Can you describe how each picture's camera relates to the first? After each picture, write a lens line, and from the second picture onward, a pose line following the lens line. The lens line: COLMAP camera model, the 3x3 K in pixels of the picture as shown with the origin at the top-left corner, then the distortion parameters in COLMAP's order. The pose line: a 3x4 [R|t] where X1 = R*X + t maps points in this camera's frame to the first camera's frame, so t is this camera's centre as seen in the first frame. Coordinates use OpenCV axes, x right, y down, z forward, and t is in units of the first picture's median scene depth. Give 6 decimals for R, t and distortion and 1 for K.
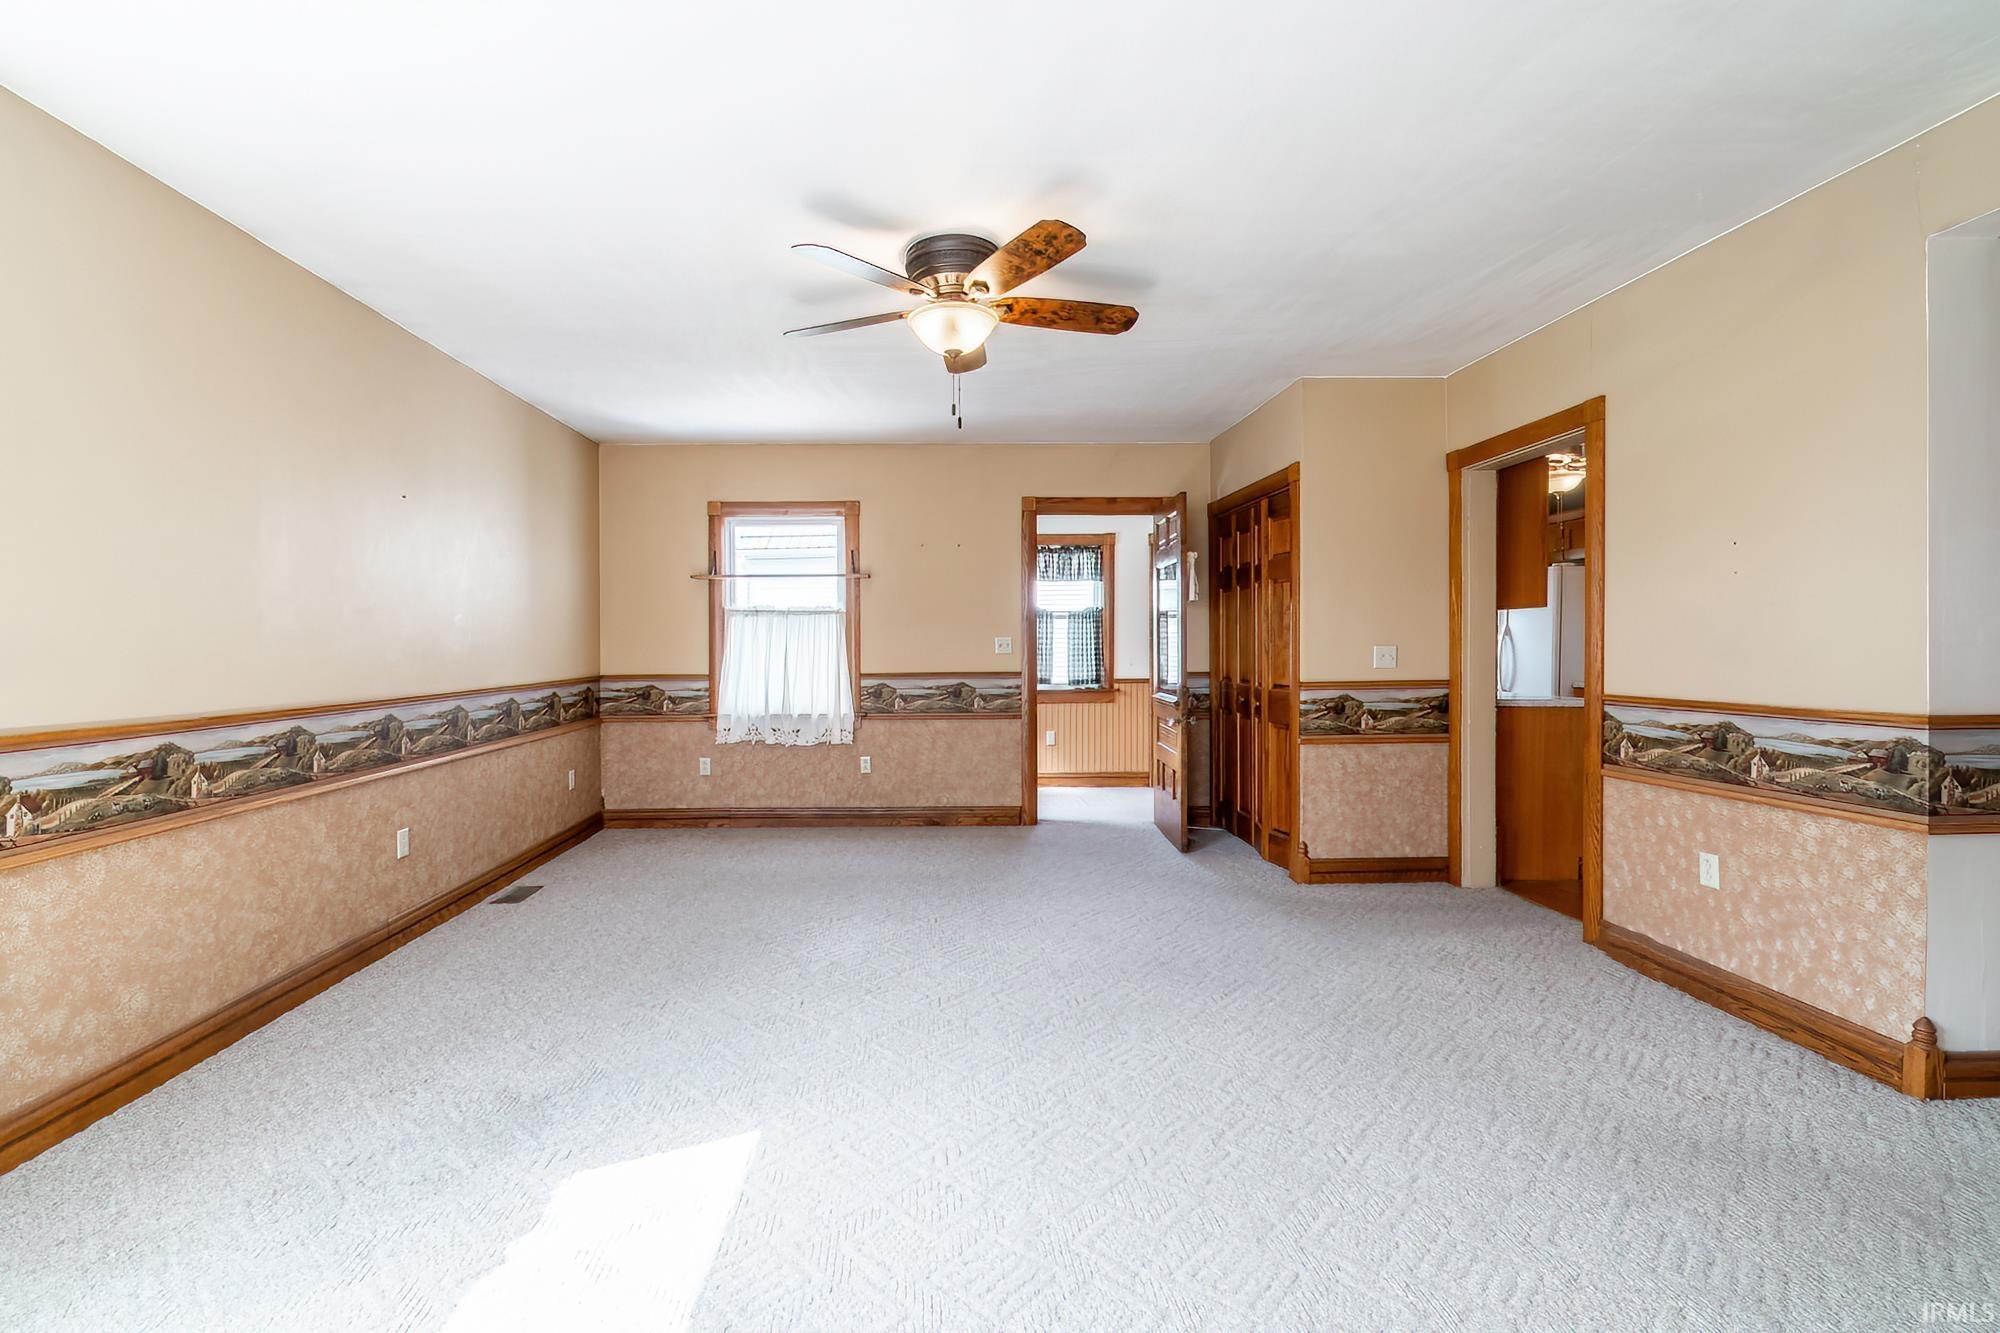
lens RADIAL K [[886.3, 0, 969.0], [0, 886.3, 653.7], [0, 0, 1]] dist [0.001828, 0.000636]
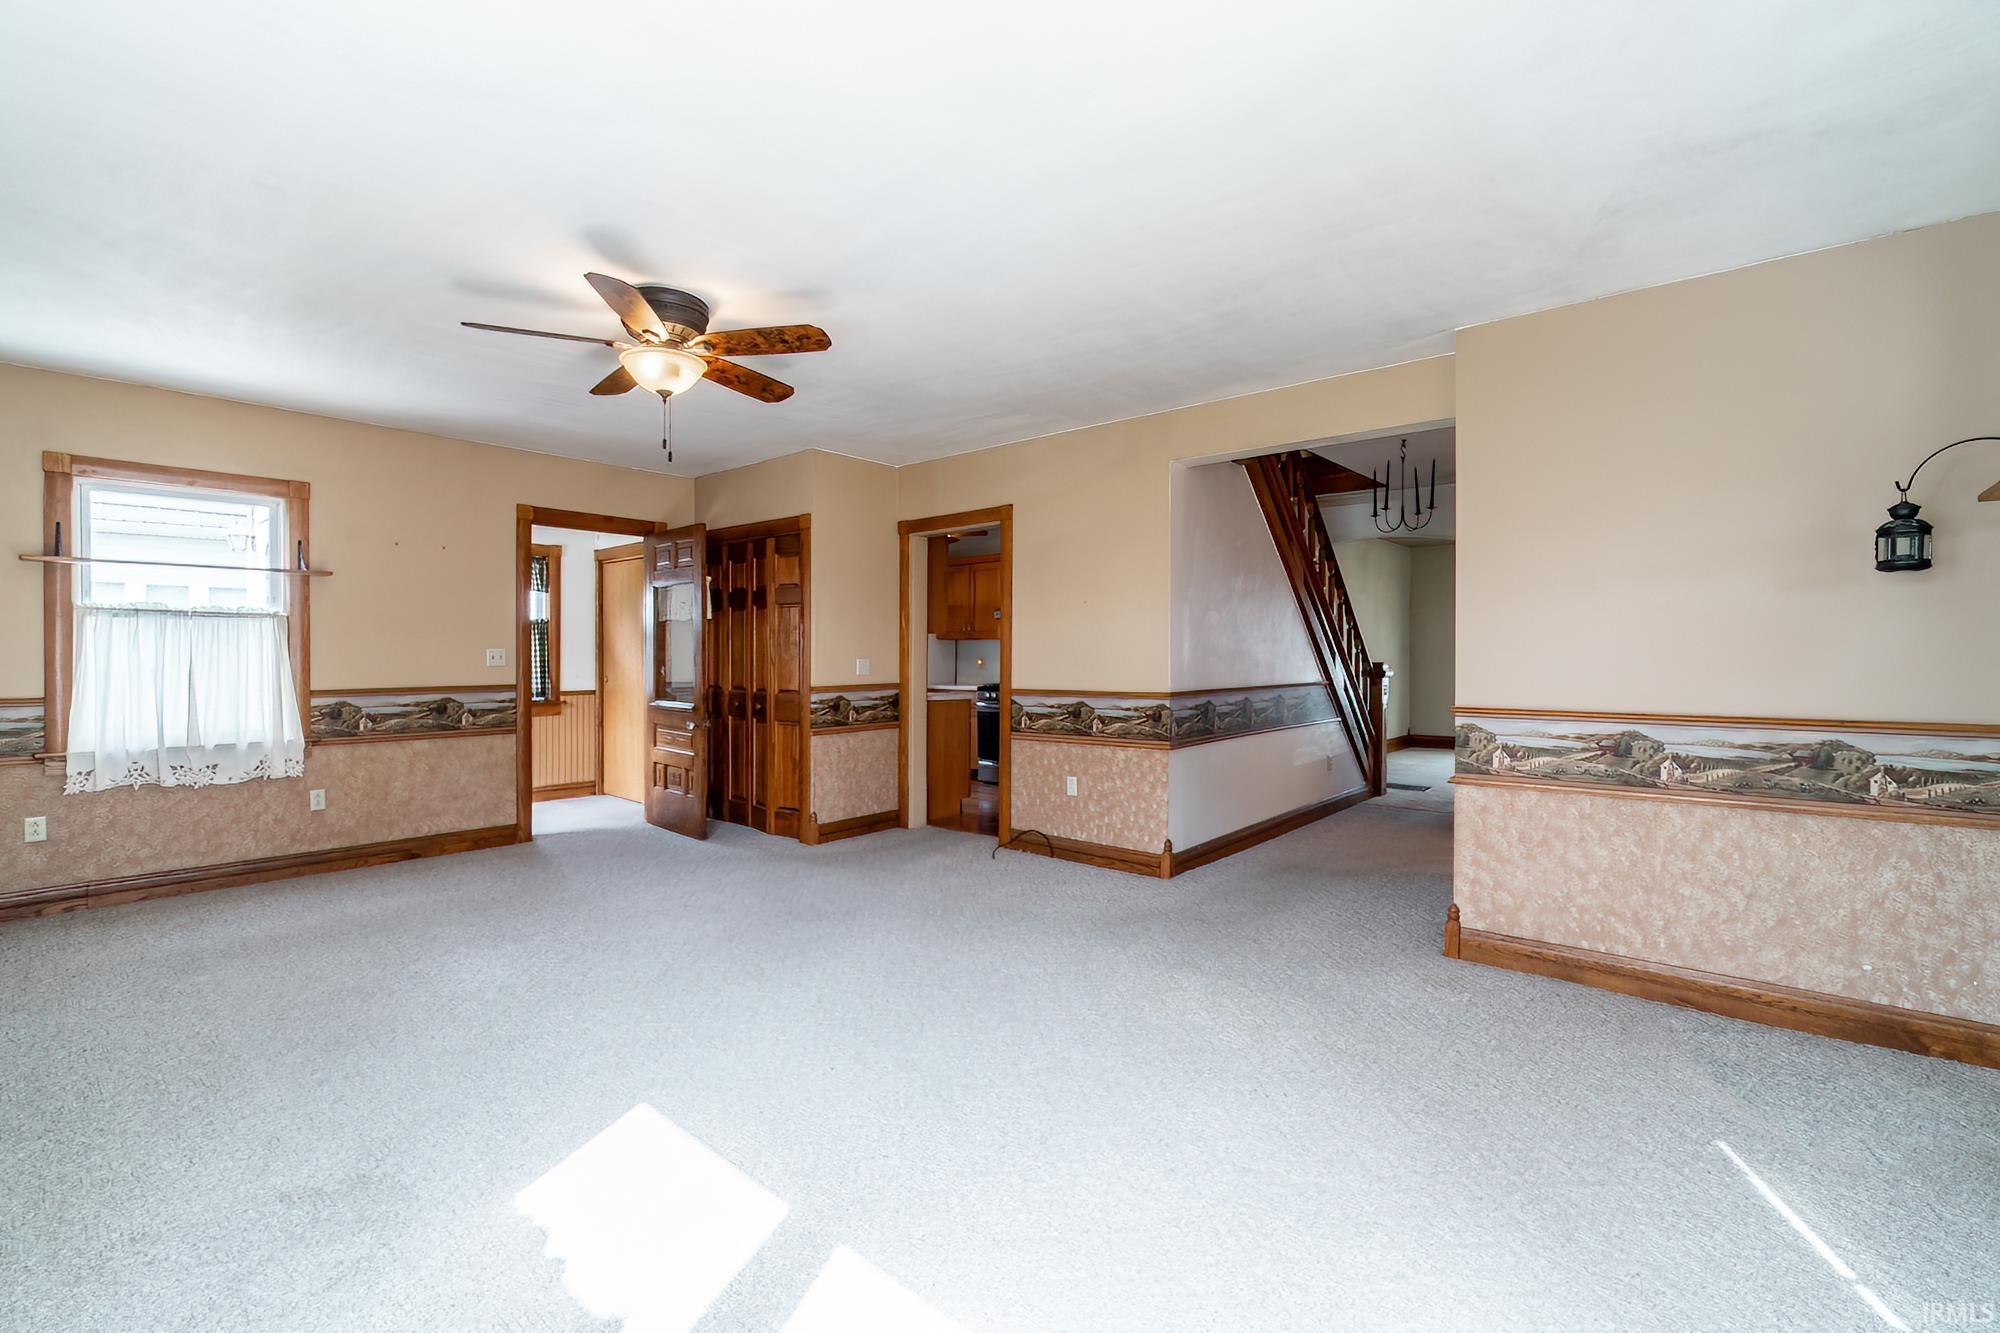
lens RADIAL K [[840.9, 0, 1000.0], [0, 840.9, 666.5], [0, 0, 1]] dist [-0.001455, -0.000132]
pose [[0.669535, -0.004658, 0.742766, -0.339201], [0.004979, 0.999986, 0.001784, 0.002000], [-0.742764, 0.002504, 0.669549, -0.008509]]
